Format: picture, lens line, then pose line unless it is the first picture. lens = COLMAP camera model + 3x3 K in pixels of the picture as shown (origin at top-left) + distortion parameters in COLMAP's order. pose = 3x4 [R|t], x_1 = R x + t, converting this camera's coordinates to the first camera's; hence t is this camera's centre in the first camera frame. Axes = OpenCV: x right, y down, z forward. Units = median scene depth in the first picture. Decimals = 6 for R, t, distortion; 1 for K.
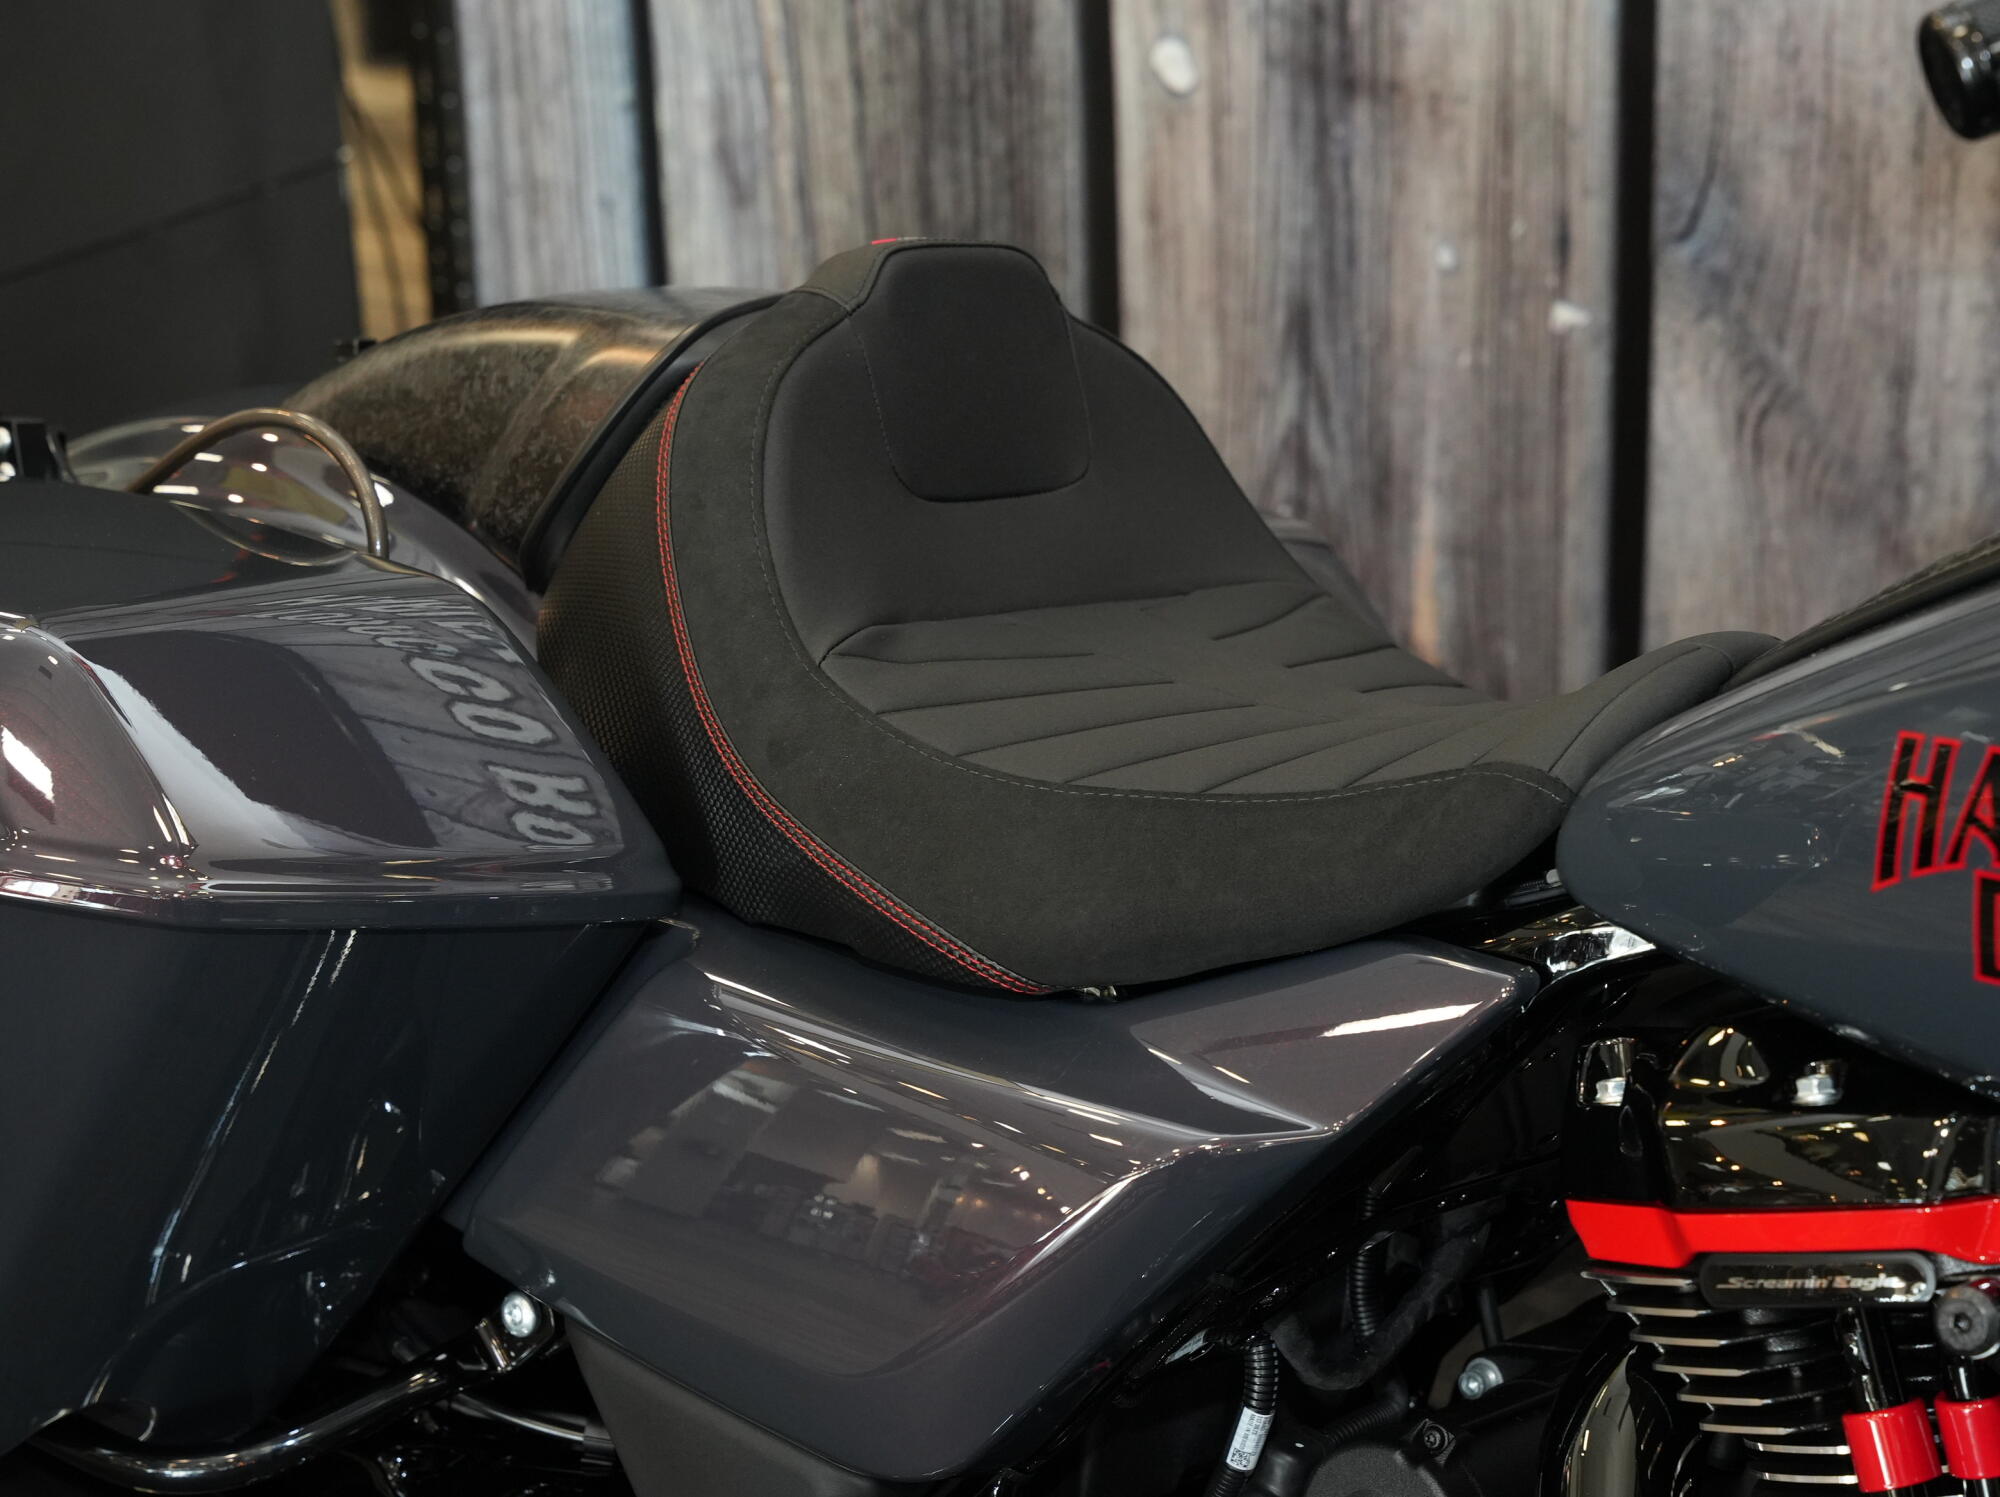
lens RADIAL K [[4357.1, 0, 997.3], [0, 4357.1, 750.6], [0, 0, 1]] dist [0.038525, 0.000000]
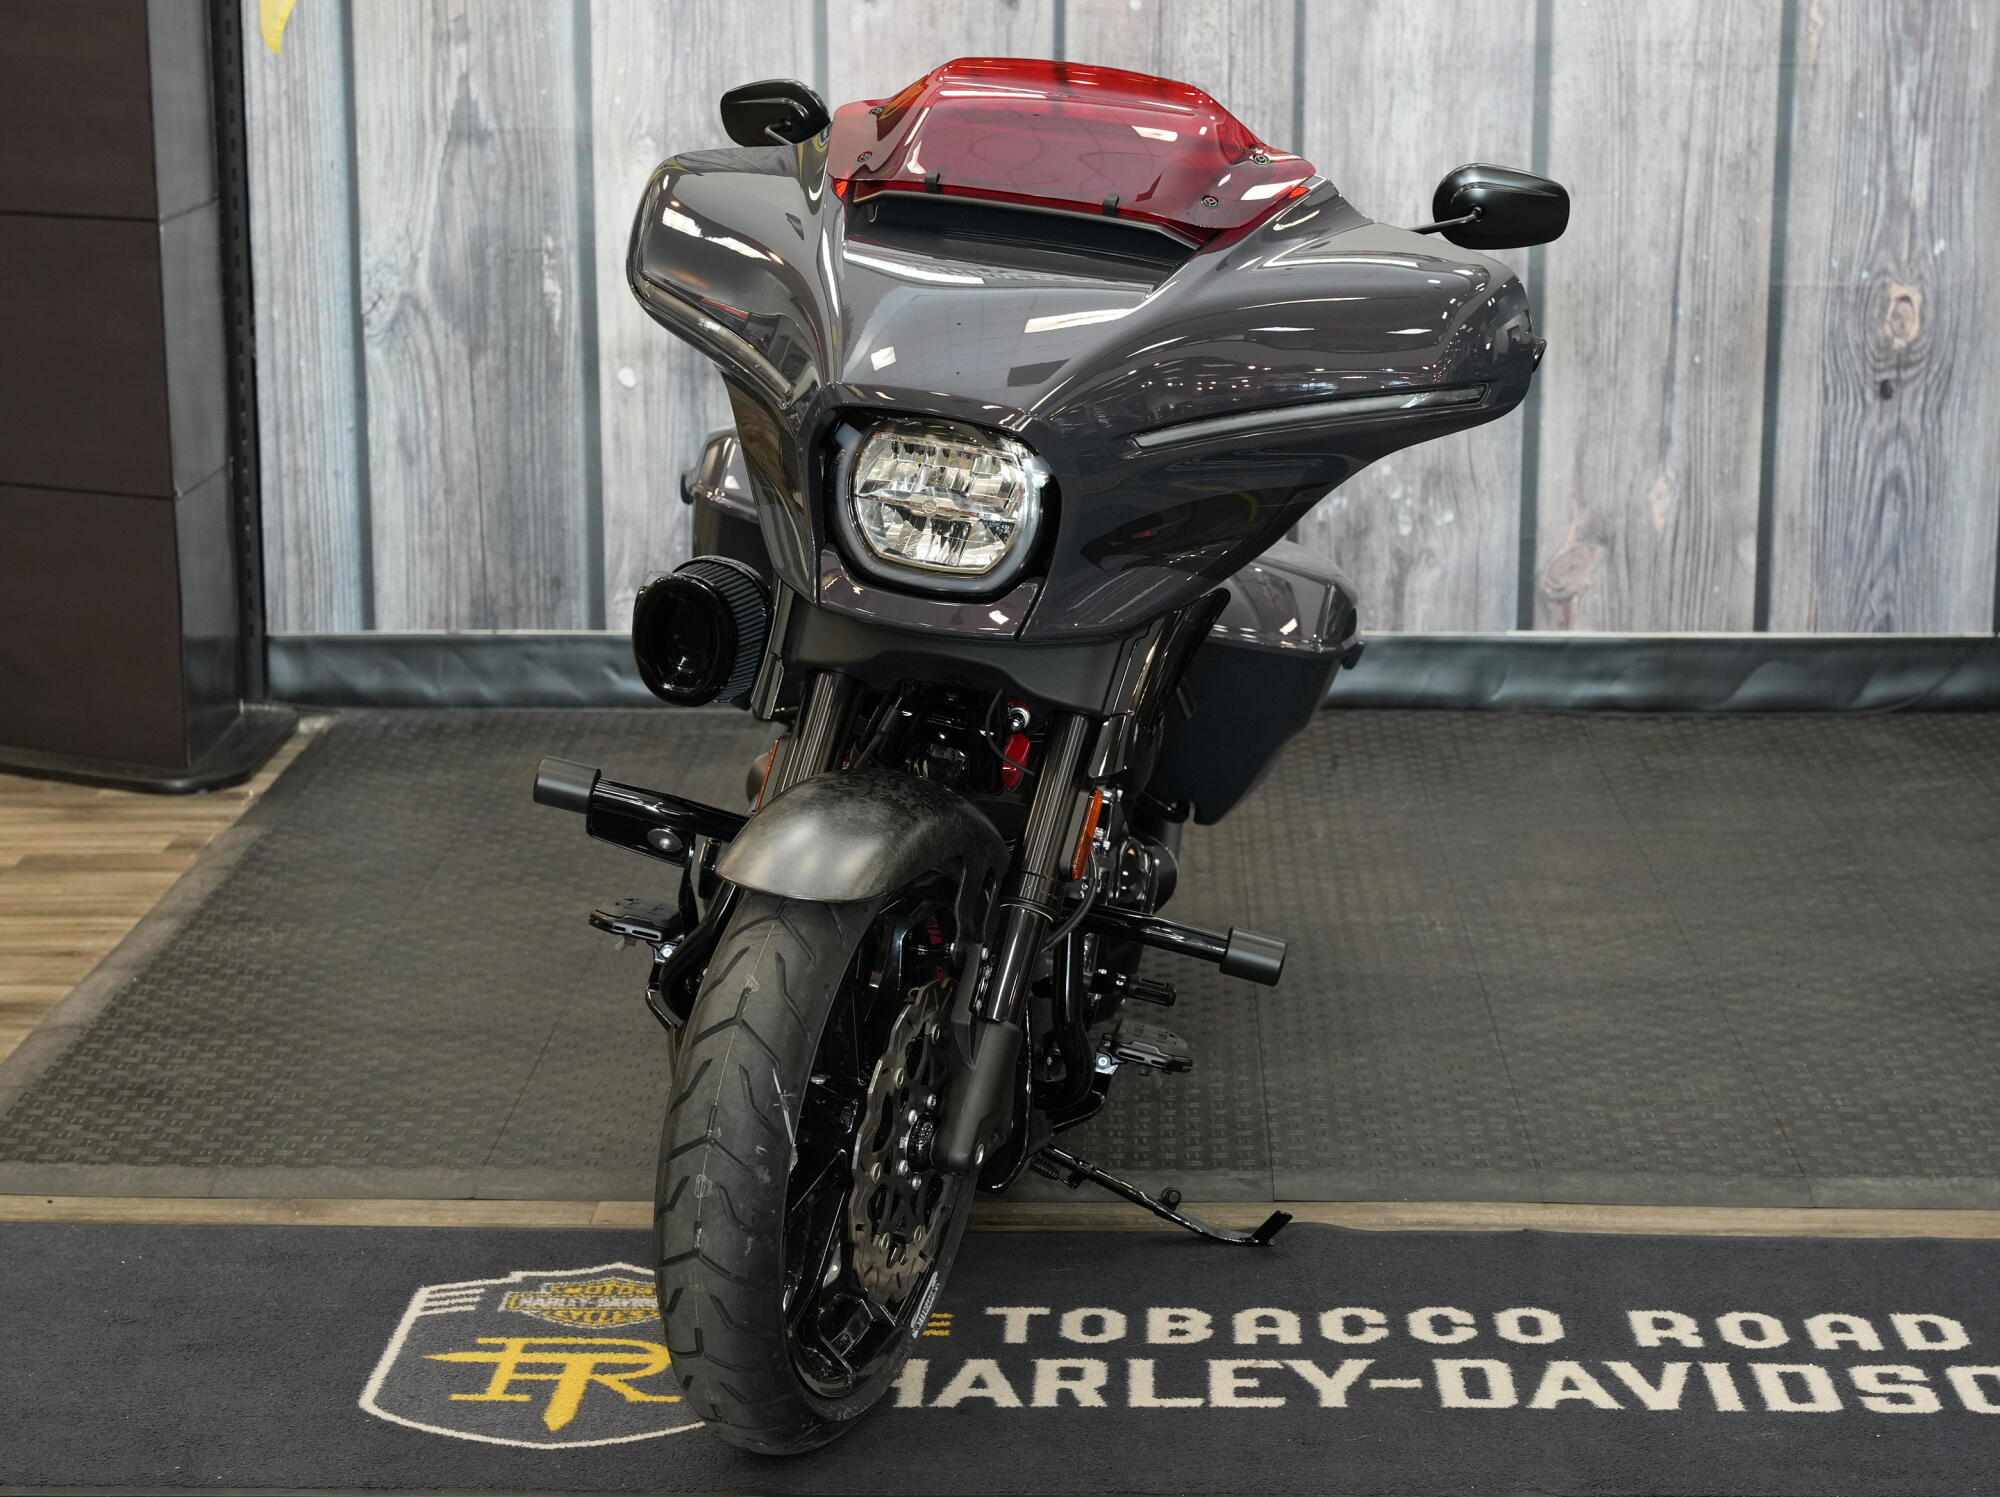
lens RADIAL K [[4357.1, 0, 984.4], [0, 4357.1, 749.3], [0, 0, 1]] dist [0.038525, 0.000000]
pose [[0.831041, -0.083206, 0.549953, -1.269313], [0.199989, 0.967323, -0.155854, 0.522132], [-0.519014, 0.239505, 0.820525, -1.235622]]
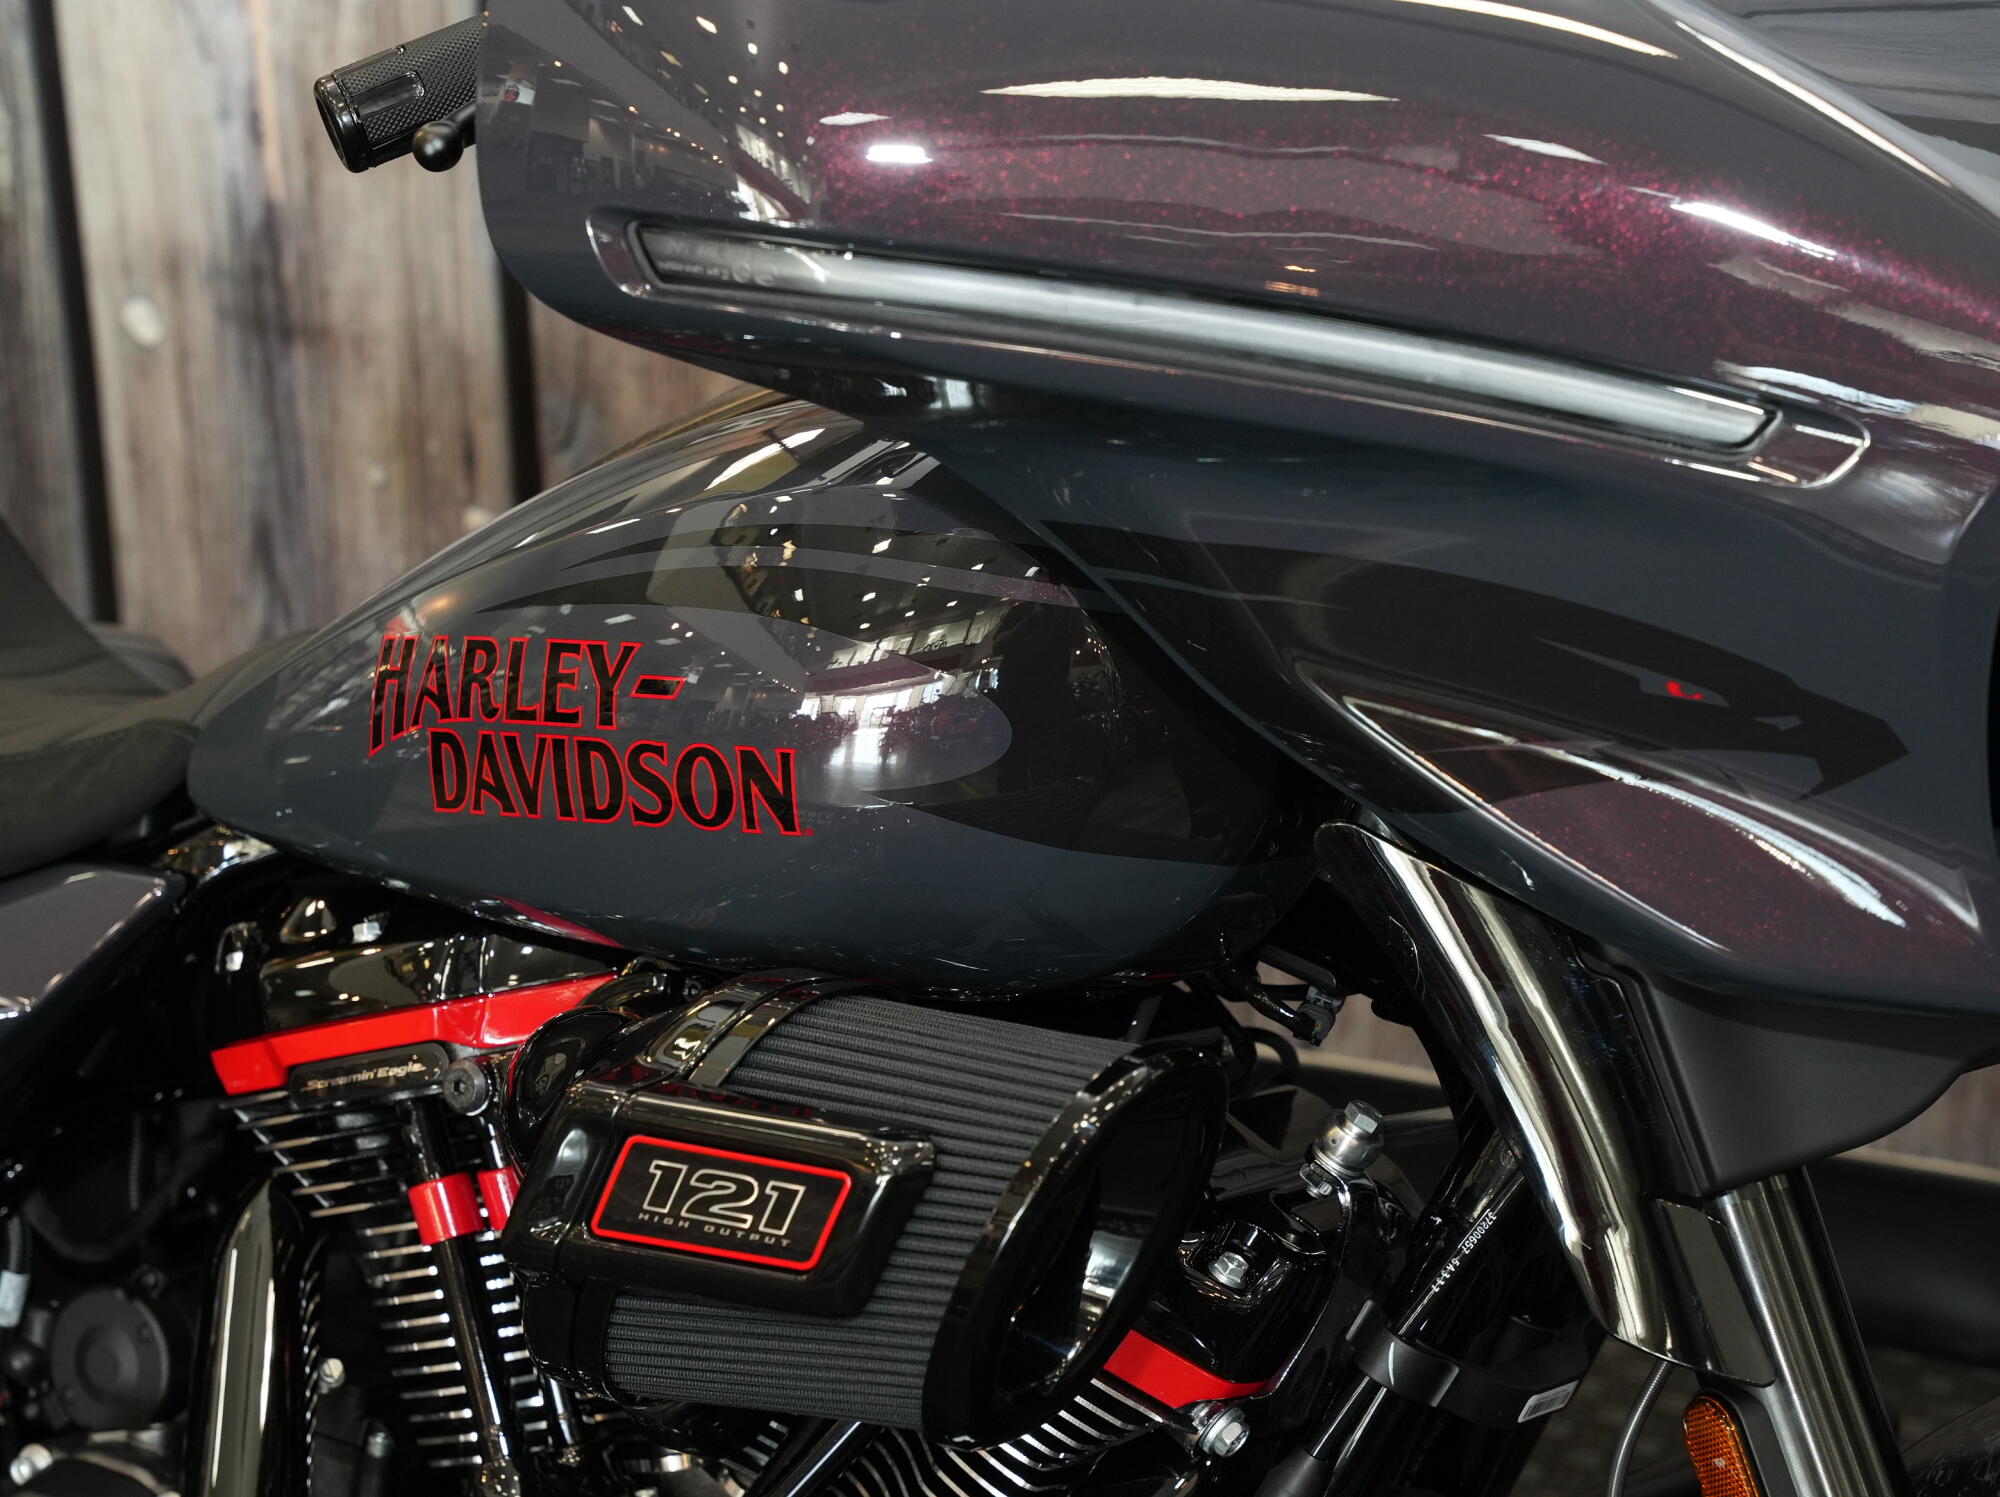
lens RADIAL K [[4192.8, 0, 997.6], [0, 4192.8, 758.1], [0, 0, 1]] dist [0.058879, 0.000000]
pose [[0.986631, -0.036435, 0.158845, 0.085082], [0.050911, 0.994815, -0.088036, 0.070772], [-0.154814, 0.094946, 0.983371, -0.131932]]
